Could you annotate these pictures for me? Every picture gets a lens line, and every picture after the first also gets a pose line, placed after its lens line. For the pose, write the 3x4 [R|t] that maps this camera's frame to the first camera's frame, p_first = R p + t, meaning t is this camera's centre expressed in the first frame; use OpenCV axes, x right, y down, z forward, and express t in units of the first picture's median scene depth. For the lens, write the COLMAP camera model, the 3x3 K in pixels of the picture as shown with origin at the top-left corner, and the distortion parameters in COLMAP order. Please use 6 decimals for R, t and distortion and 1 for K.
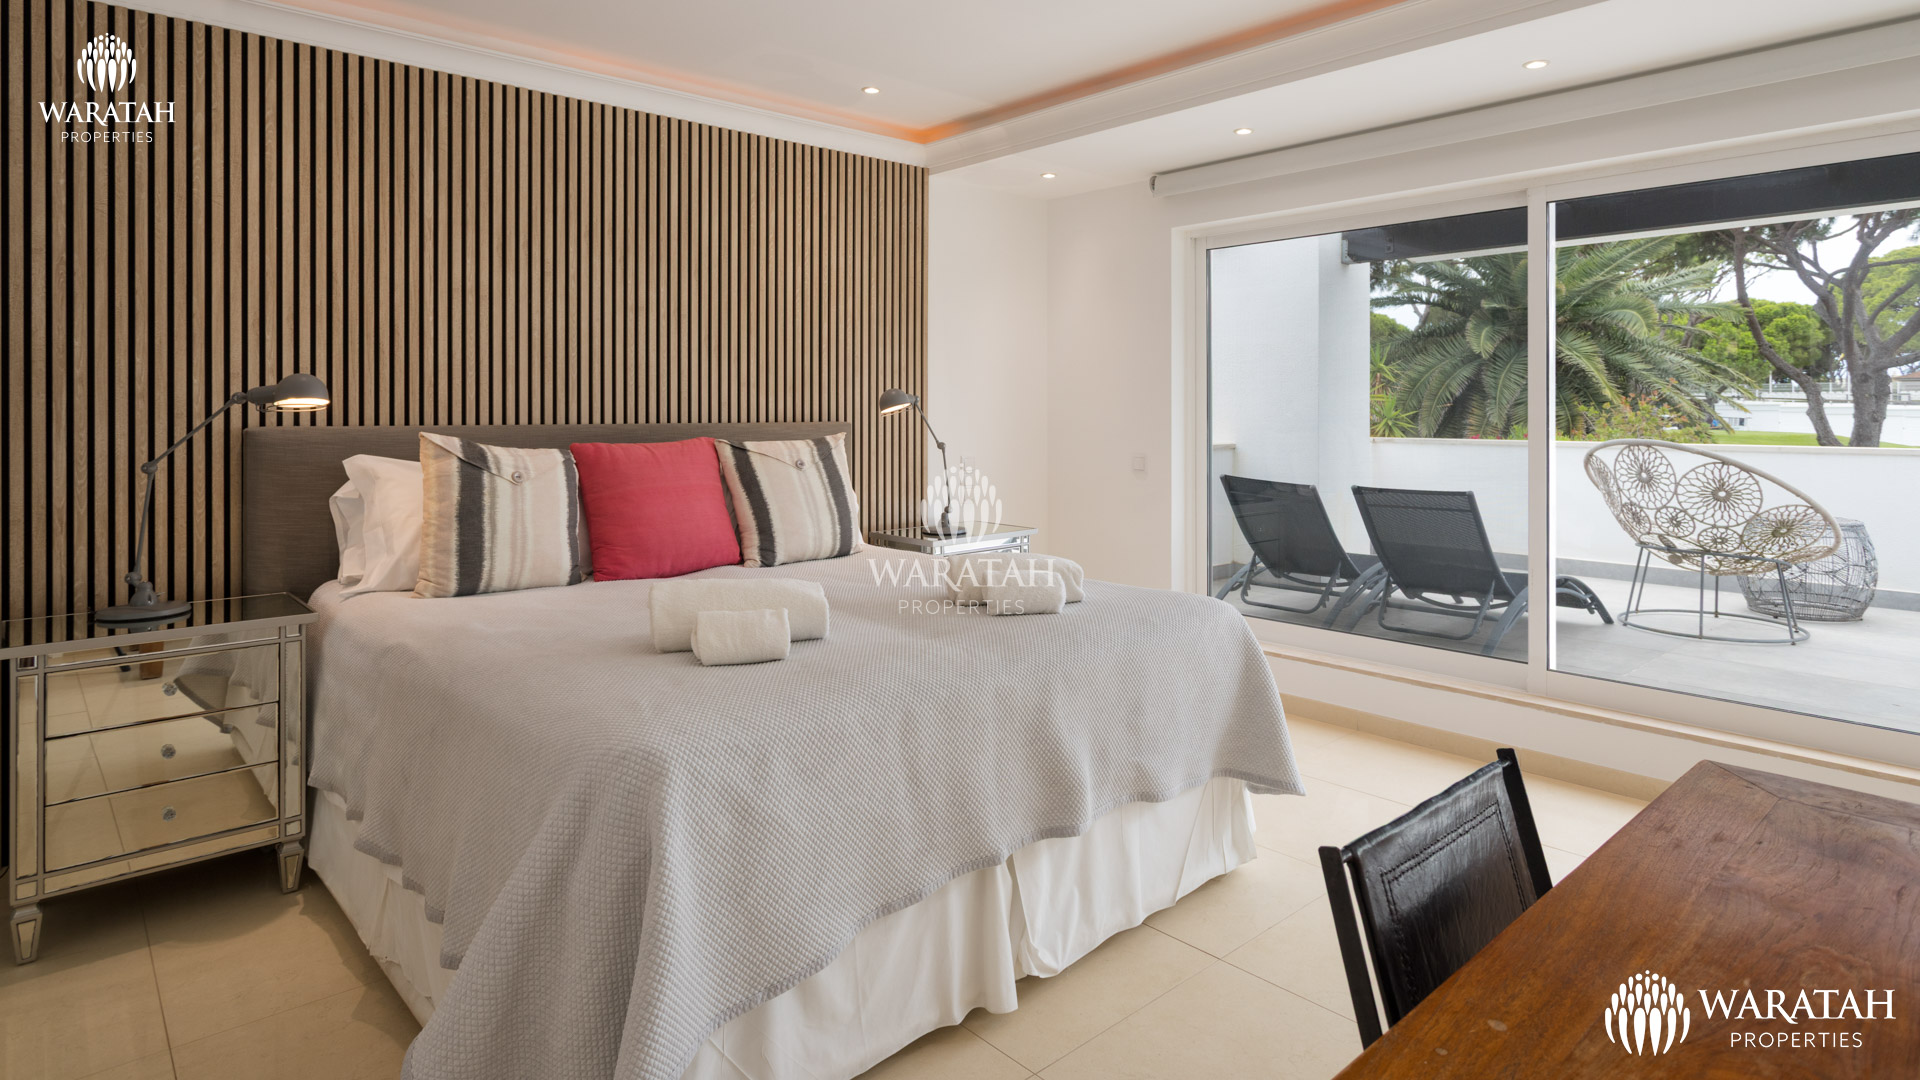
lens RADIAL K [[1036.2, 0, 963.9], [0, 1036.2, 415.3], [0, 0, 1]] dist [-0.002481, -0.000723]
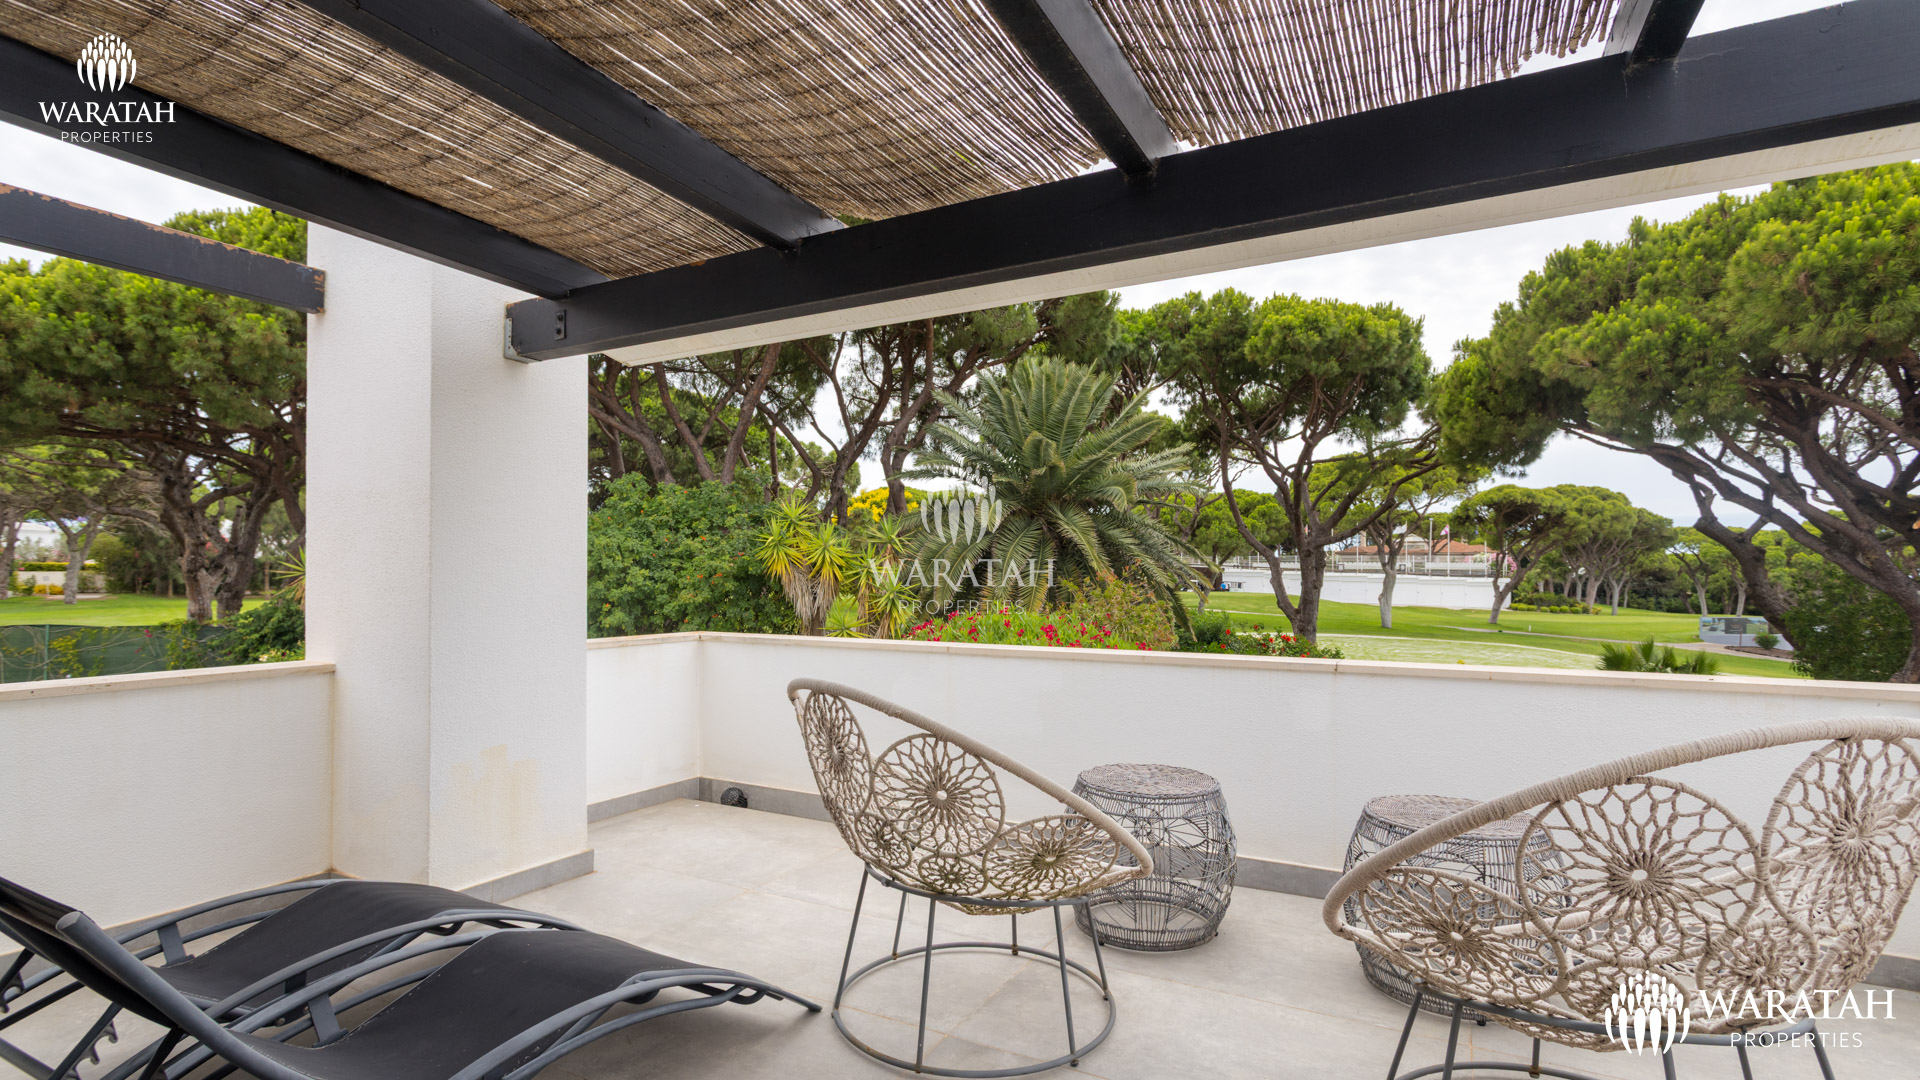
lens RADIAL K [[904.0, 0, 959.6], [0, 904.0, 579.7], [0, 0, 1]] dist [-0.002145, 0.001486]
pose [[0.943888, -0.000482, 0.330265, 0.177327], [0.000066, 0.999999, 0.001272, -0.008595], [-0.330265, -0.001179, 0.943888, 0.173570]]
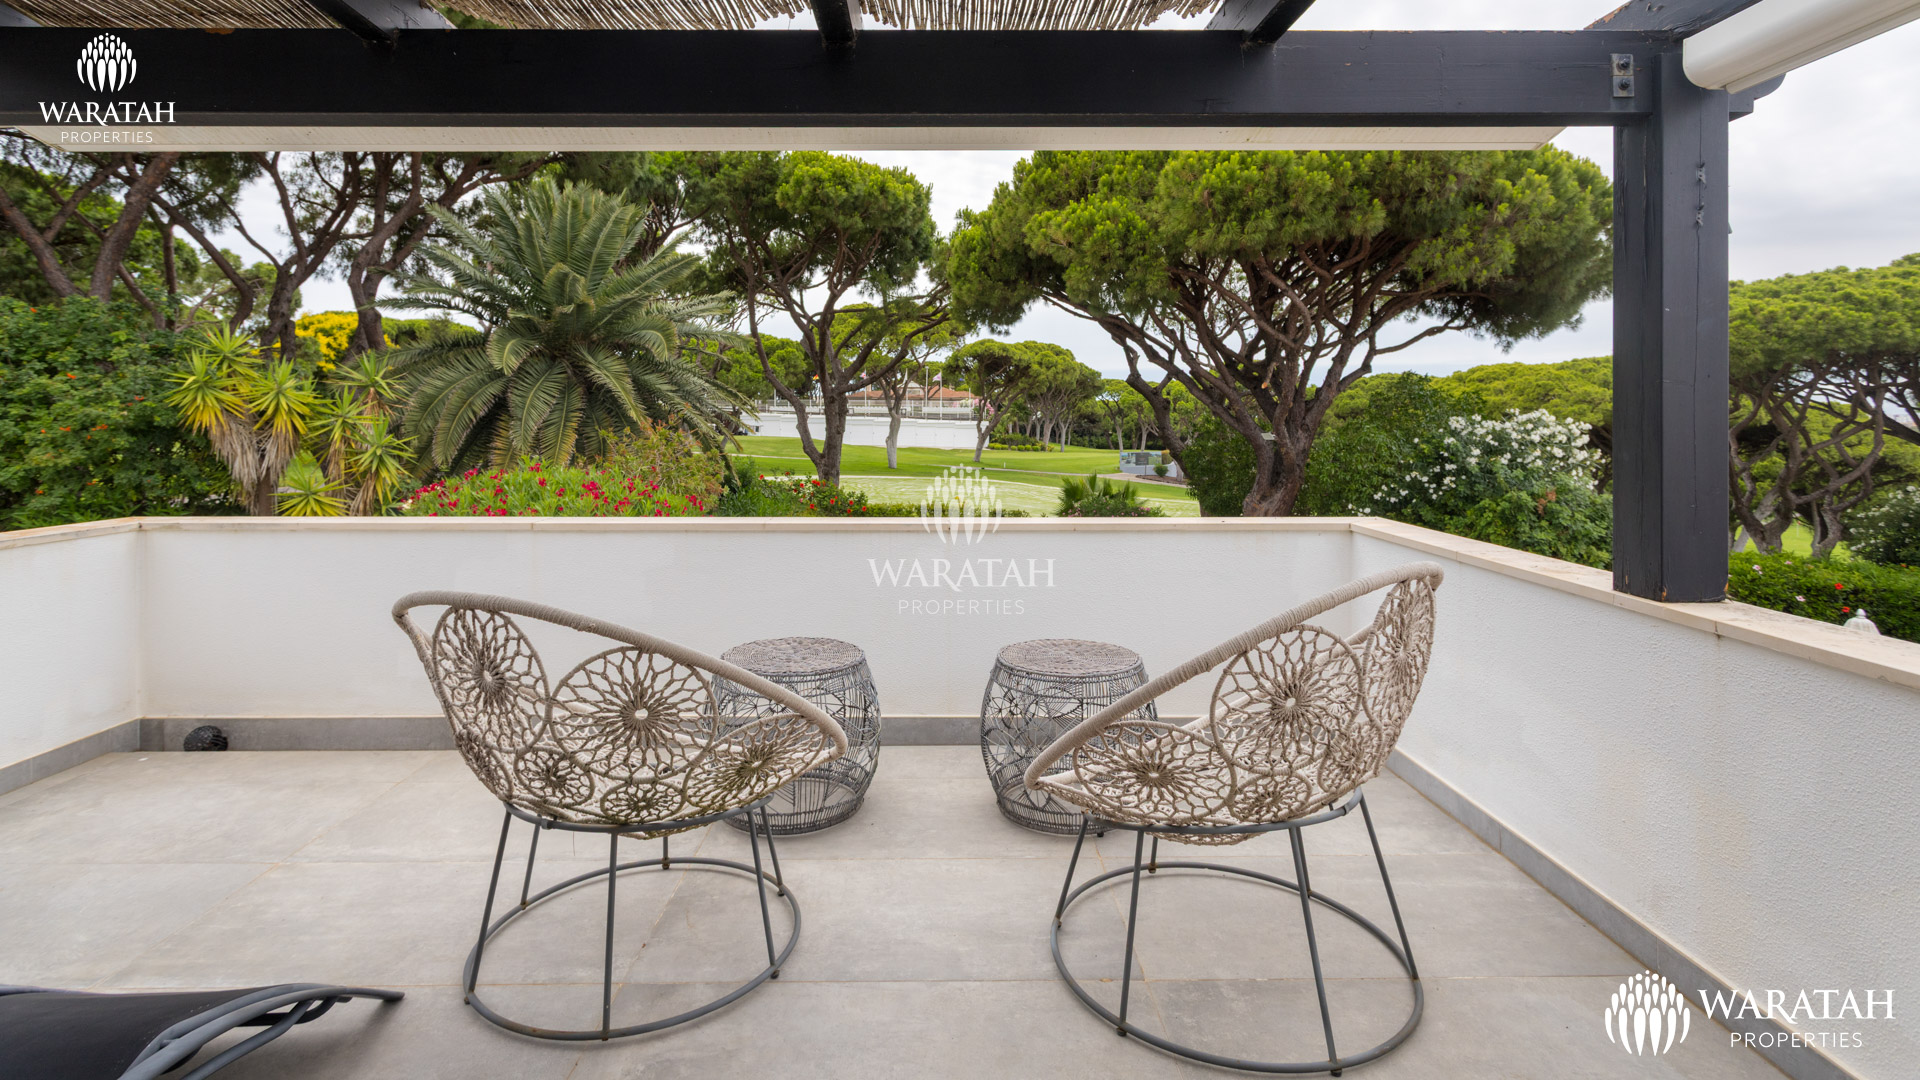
lens RADIAL K [[929.1, 0, 948.0], [0, 929.1, 426.9], [0, 0, 1]] dist [0.000645, 0.001103]
pose [[0.663744, -0.006777, 0.747929, 0.156296], [0.002515, 0.999974, 0.006828, -0.014260], [-0.747956, -0.002651, 0.663744, 0.190940]]
